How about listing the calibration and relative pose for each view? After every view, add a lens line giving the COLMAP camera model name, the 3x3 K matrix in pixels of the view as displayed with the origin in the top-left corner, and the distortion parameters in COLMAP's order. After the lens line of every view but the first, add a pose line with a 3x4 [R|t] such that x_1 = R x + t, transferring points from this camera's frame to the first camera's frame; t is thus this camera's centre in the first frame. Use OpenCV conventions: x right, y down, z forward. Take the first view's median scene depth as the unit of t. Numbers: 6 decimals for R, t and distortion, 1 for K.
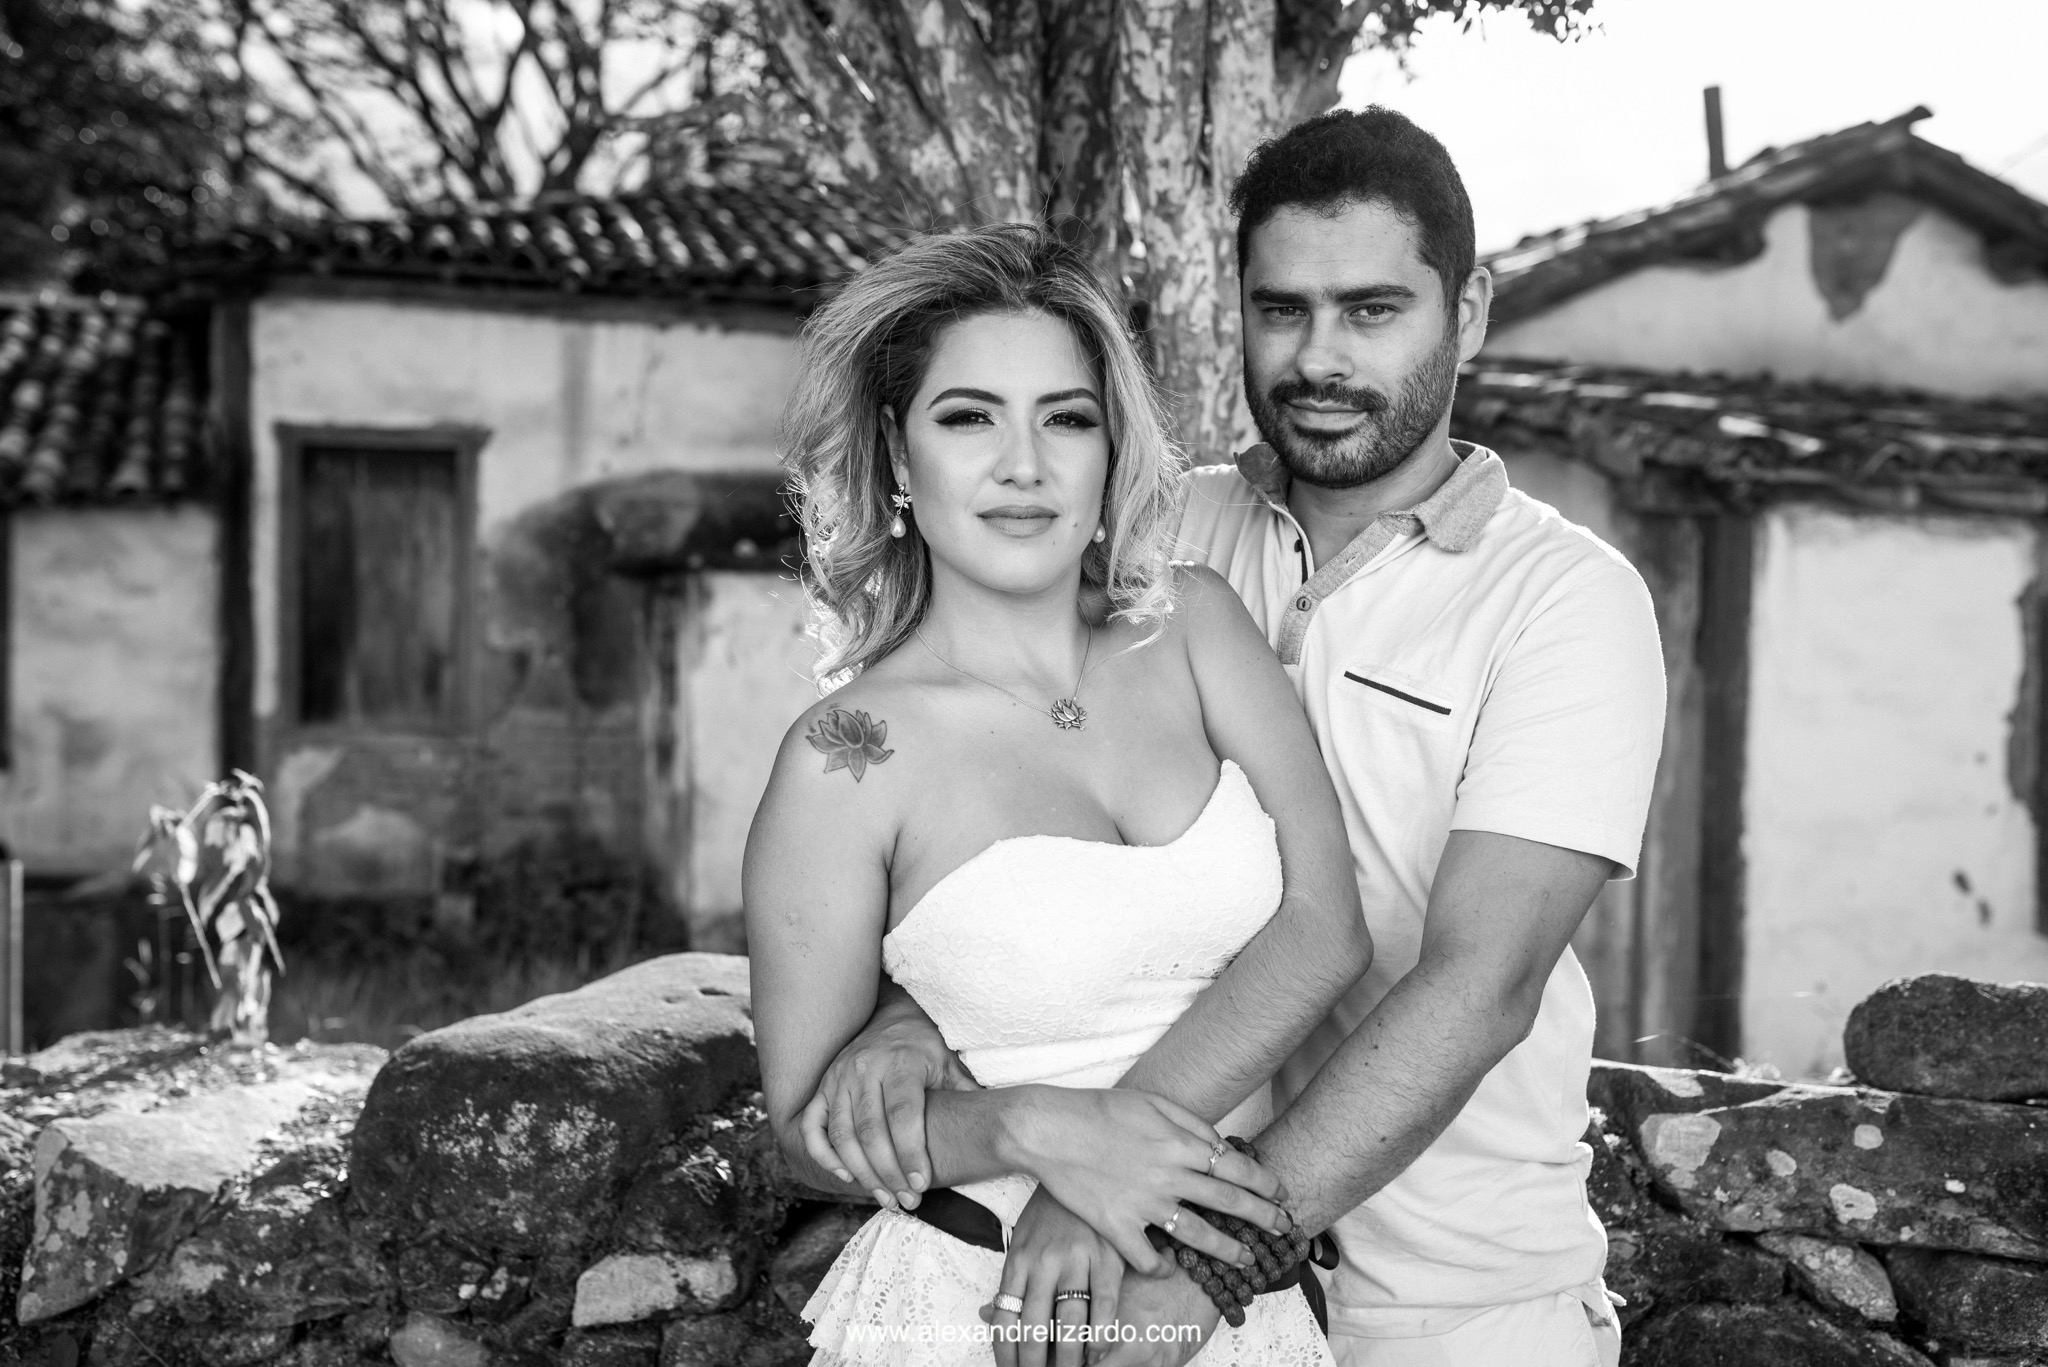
lens RADIAL K [[1996.7, 0, 1020.8], [0, 1996.7, 674.4], [0, 0, 1]] dist [-0.062890, 0.089834]
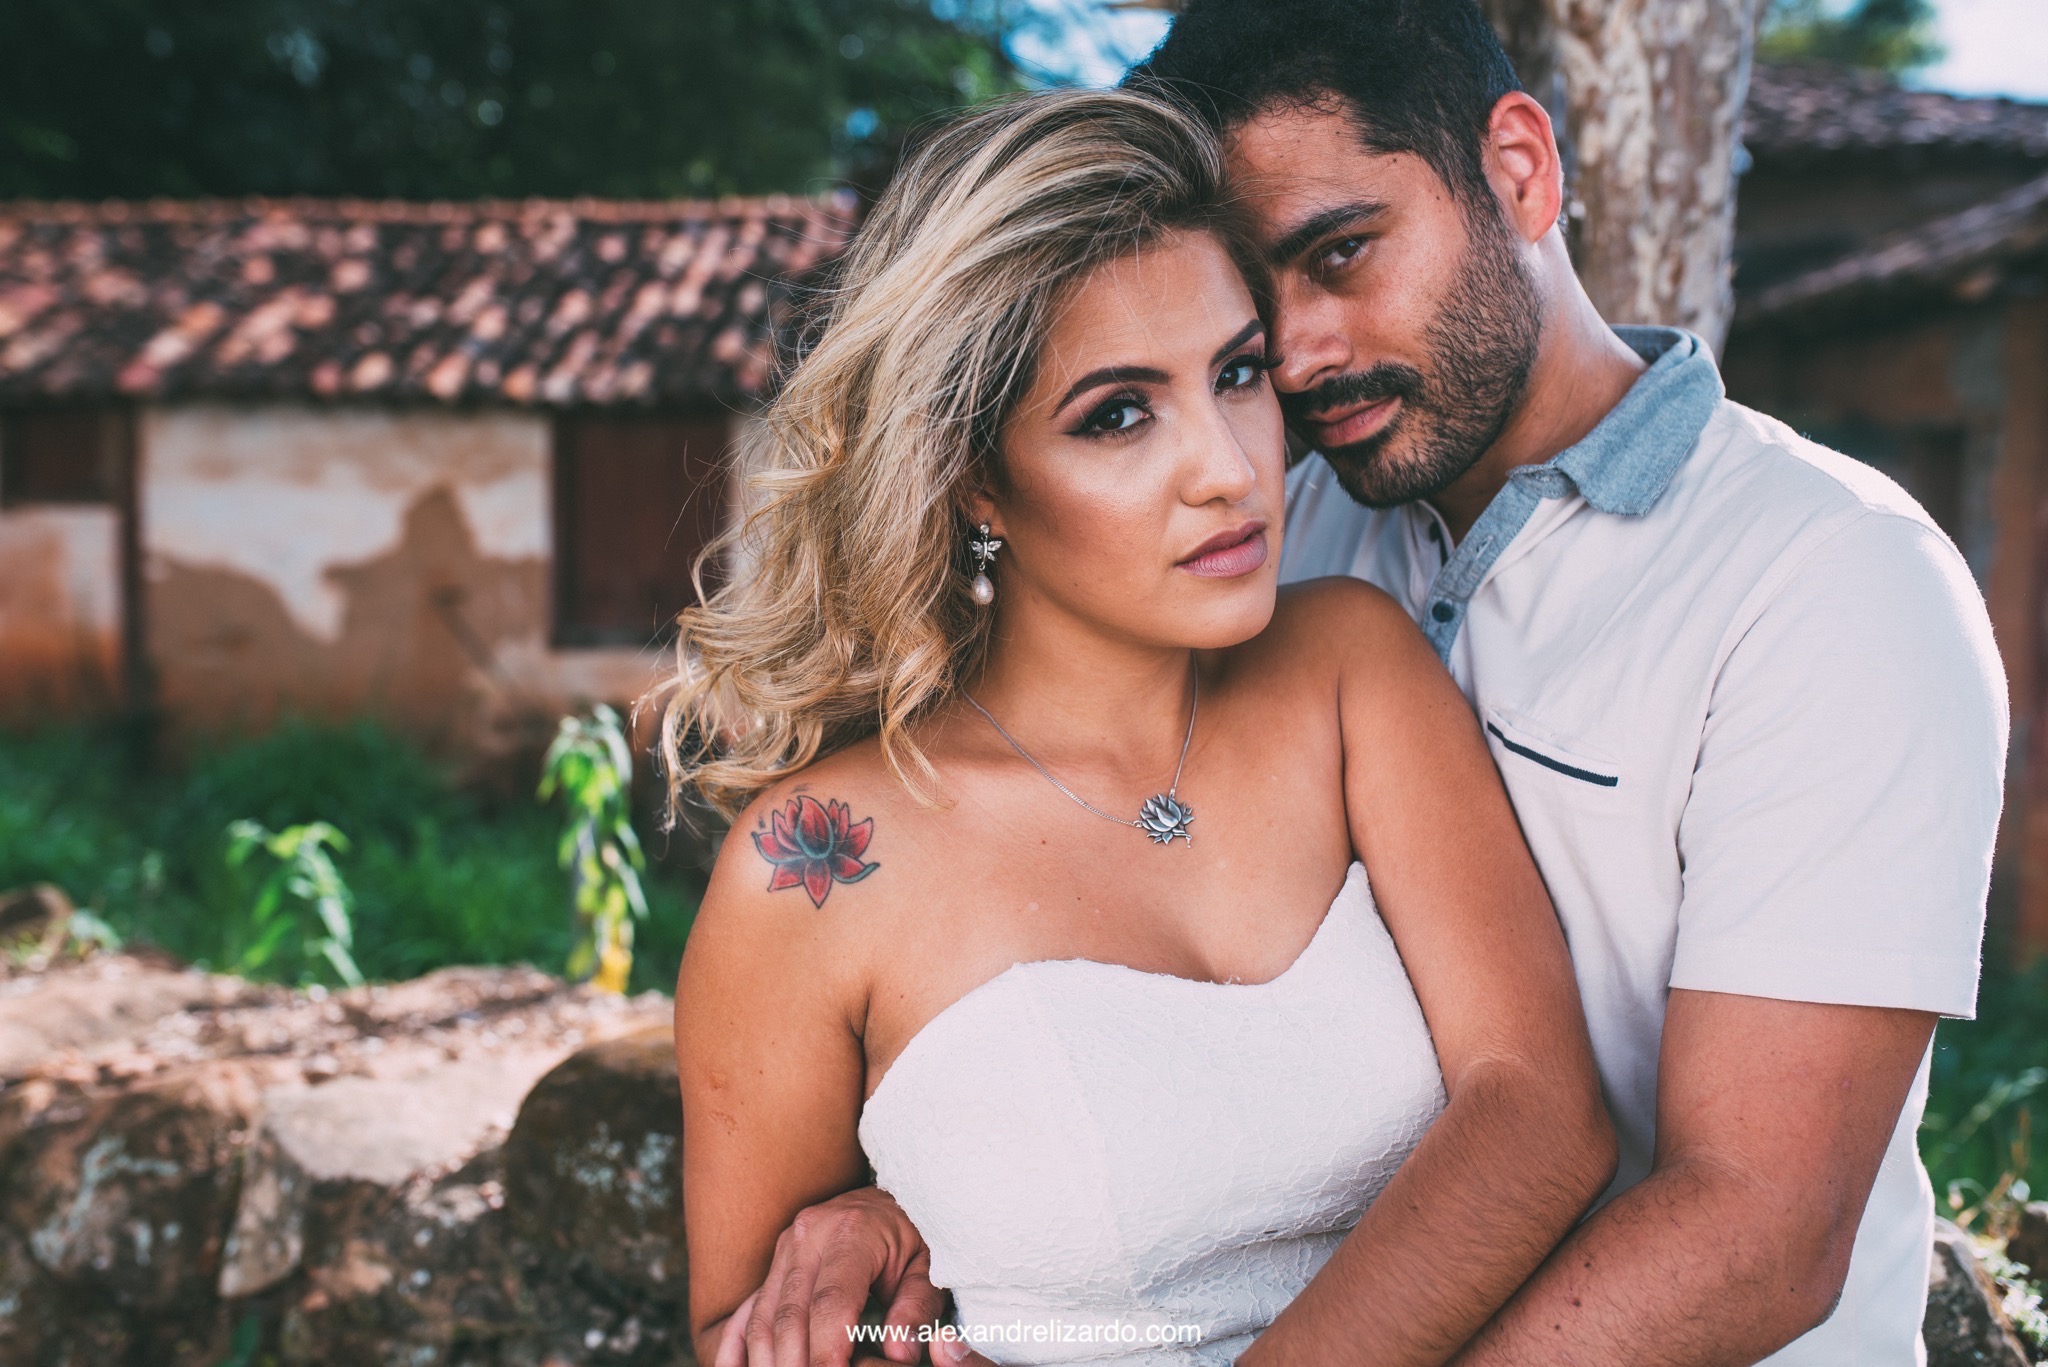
lens RADIAL K [[2040.4, 0, 1019.6], [0, 2040.4, 583.1], [0, 0, 1]] dist [-0.159977, 0.249116]
pose [[0.924136, 0.007237, -0.381995, 0.227000], [-0.000276, 0.999833, 0.018273, -0.041173], [0.382063, -0.016781, 0.923984, 0.247847]]
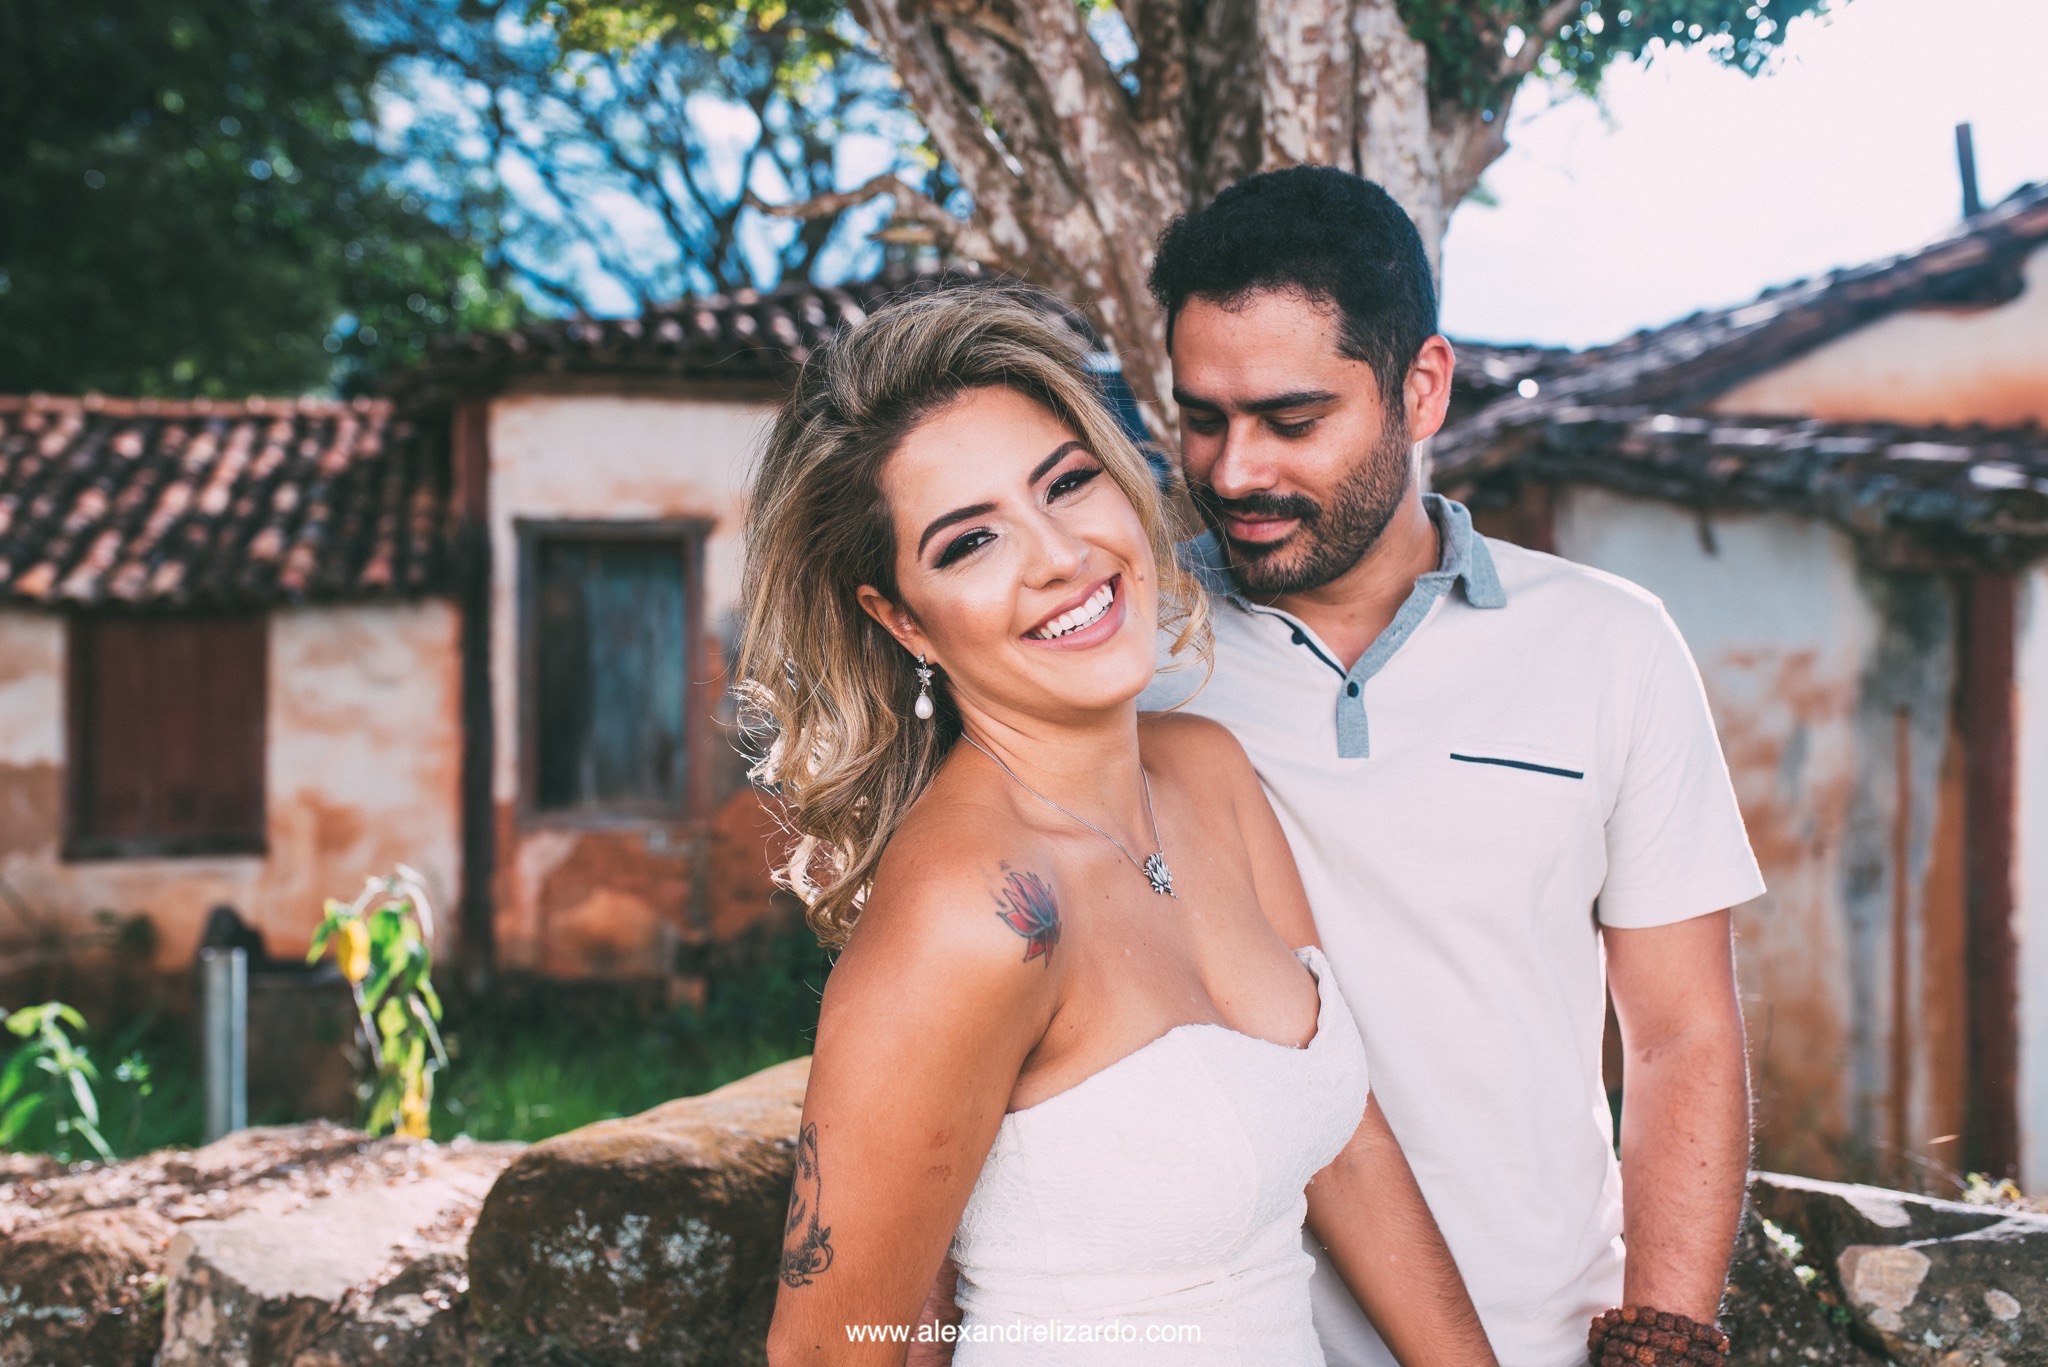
lens RADIAL K [[1996.7, 0, 1020.8], [0, 1996.7, 674.4], [0, 0, 1]] dist [-0.062890, 0.089834]
pose [[0.992139, -0.019087, -0.123673, 0.059485], [0.014396, 0.999147, -0.038715, -0.007103], [0.124306, 0.036630, 0.991568, 0.054369]]
